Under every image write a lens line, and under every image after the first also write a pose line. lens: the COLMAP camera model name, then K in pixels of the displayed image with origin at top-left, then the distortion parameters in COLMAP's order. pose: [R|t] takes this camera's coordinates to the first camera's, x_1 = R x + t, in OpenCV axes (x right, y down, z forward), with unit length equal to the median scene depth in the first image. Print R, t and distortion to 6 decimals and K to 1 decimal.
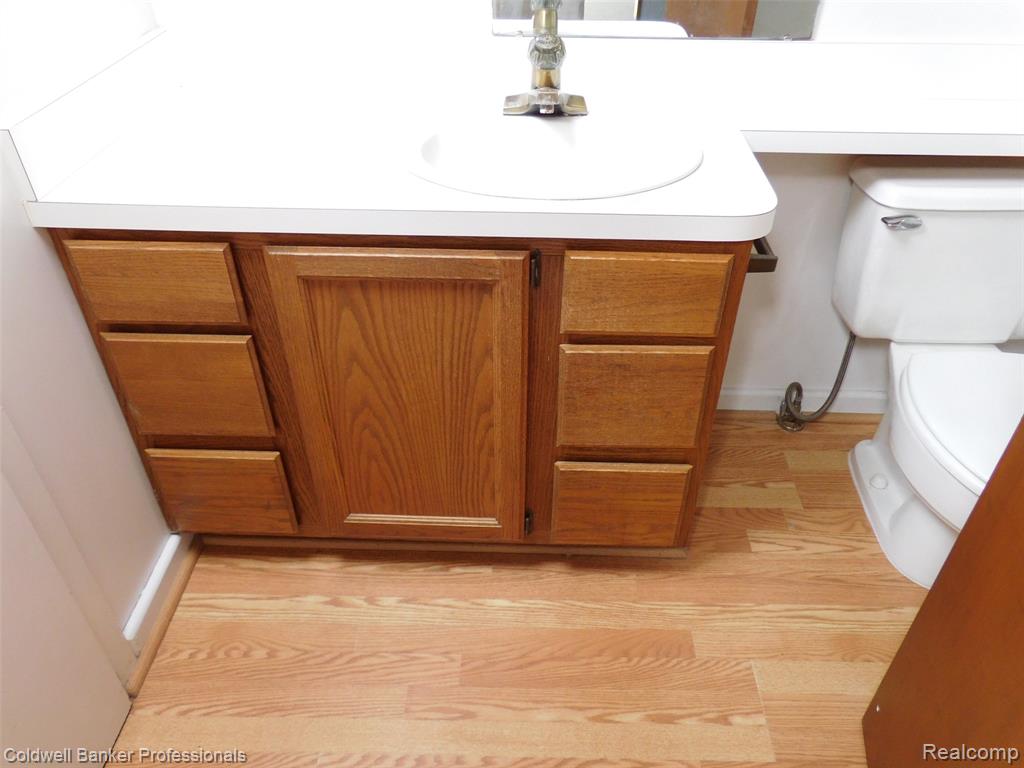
lens RADIAL K [[772.6, 0, 514.3], [0, 772.6, 385.6], [0, 0, 1]] dist [-0.021525, 0.055406]
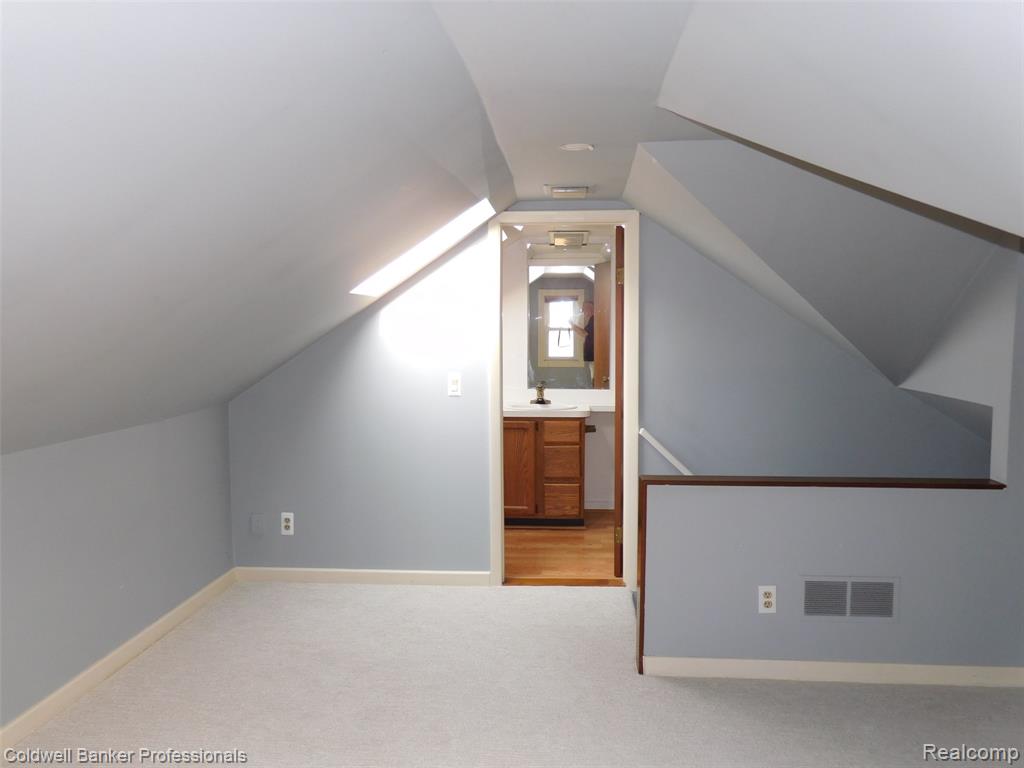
lens RADIAL K [[772.6, 0, 511.7], [0, 772.6, 383.8], [0, 0, 1]] dist [-0.021525, 0.055406]
pose [[0.999282, -0.004356, -0.037640, 0.047359], [-0.016849, 0.838663, -0.544391, 1.887640], [0.033938, 0.544634, 0.837987, -2.608958]]
